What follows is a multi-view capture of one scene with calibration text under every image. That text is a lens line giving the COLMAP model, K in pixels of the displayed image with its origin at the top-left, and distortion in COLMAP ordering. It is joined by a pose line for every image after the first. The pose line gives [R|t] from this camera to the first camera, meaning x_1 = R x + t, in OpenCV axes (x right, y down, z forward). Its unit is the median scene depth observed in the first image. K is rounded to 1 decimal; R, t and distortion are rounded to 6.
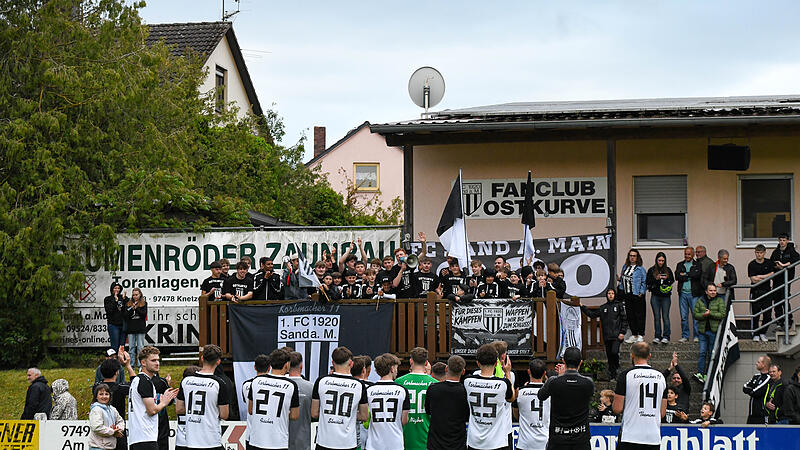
lens RADIAL K [[2127.9, 0, 401.4], [0, 2127.9, 224.7], [0, 0, 1]] dist [0.178958, 0.000000]
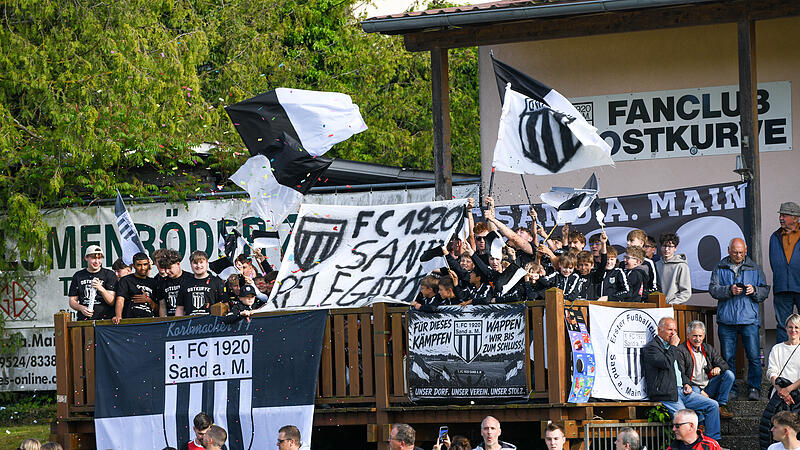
lens RADIAL K [[3611.3, 0, 398.2], [0, 3611.3, 231.7], [0, 0, 1]] dist [1.257064, 0.000000]
pose [[0.954252, -0.038354, -0.296533, 0.290613], [0.046926, 0.998660, 0.021841, -0.008177], [0.295298, -0.034756, 0.954773, 0.009650]]
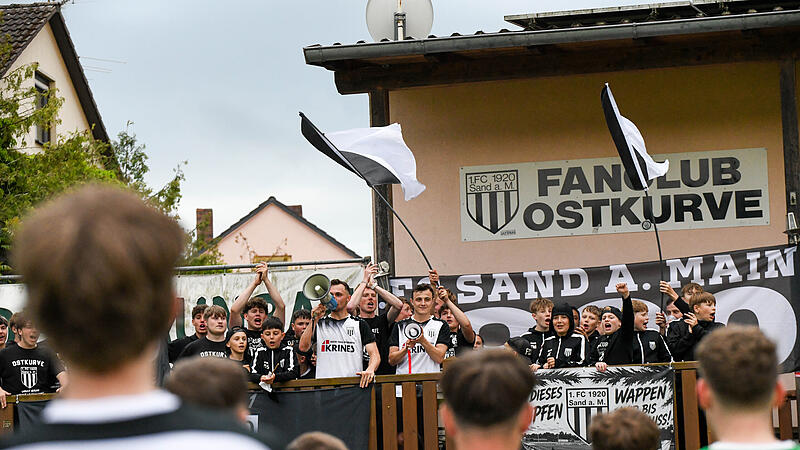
lens RADIAL K [[2460.9, 0, 400.7], [0, 2460.9, 223.6], [0, 0, 1]] dist [0.479653, 0.000000]
pose [[0.998806, -0.025321, 0.041787, -0.016970], [0.028115, 0.997310, -0.067696, 0.034236], [-0.039960, 0.068790, 0.996831, 0.404637]]
